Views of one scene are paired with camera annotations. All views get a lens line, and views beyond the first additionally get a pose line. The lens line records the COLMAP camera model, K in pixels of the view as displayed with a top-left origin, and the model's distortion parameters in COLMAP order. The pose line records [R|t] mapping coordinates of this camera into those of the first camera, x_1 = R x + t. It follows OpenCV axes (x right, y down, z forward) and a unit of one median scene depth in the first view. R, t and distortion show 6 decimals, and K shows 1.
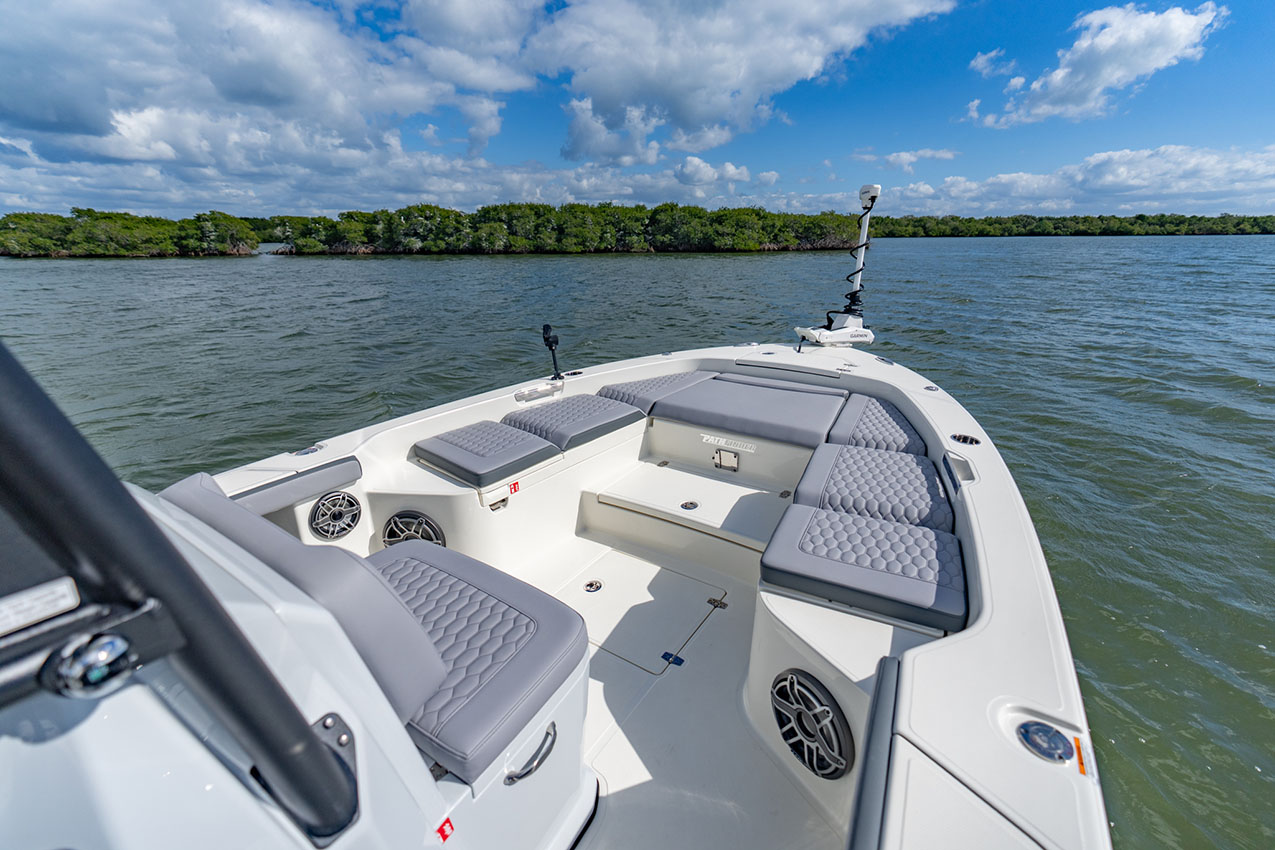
lens RADIAL K [[577.4, 0, 637.3], [0, 577.4, 427.3], [0, 0, 1]] dist [-0.001504, 0.000327]
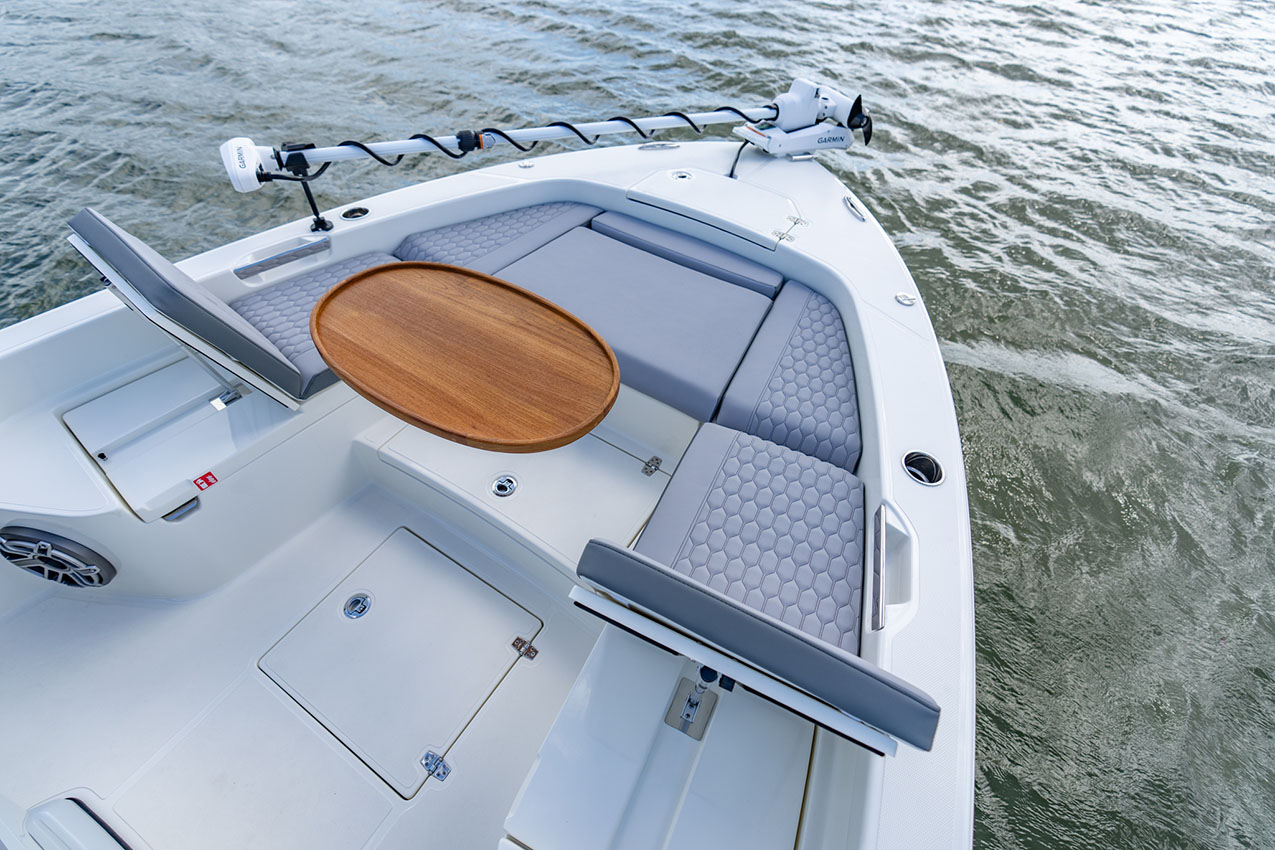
lens RADIAL K [[577.4, 0, 637.3], [0, 577.4, 427.3], [0, 0, 1]] dist [-0.001504, 0.000327]
pose [[0.997182, 0.024946, 0.070748, 0.204131], [-0.054885, 0.885513, 0.461361, -0.257434], [-0.051139, -0.463944, 0.884387, 0.449376]]
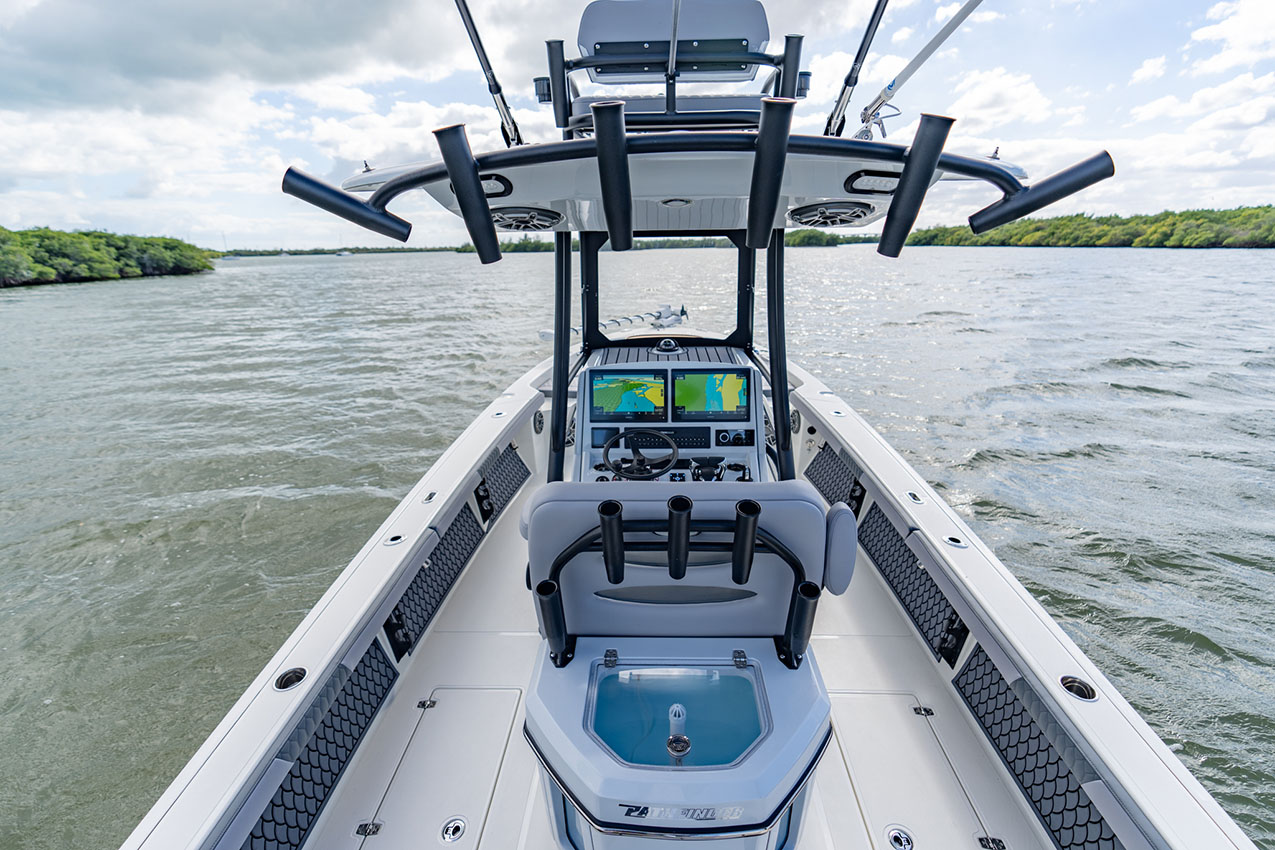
lens RADIAL K [[582.3, 0, 637.5], [0, 582.3, 425.0], [0, 0, 1]] dist [-0.001563, 0.001288]
pose [[0.846903, -0.166853, 0.504892, -1.176959], [0.177382, 0.983756, 0.027565, 0.160449], [-0.501290, 0.066213, 0.862742, -0.871891]]
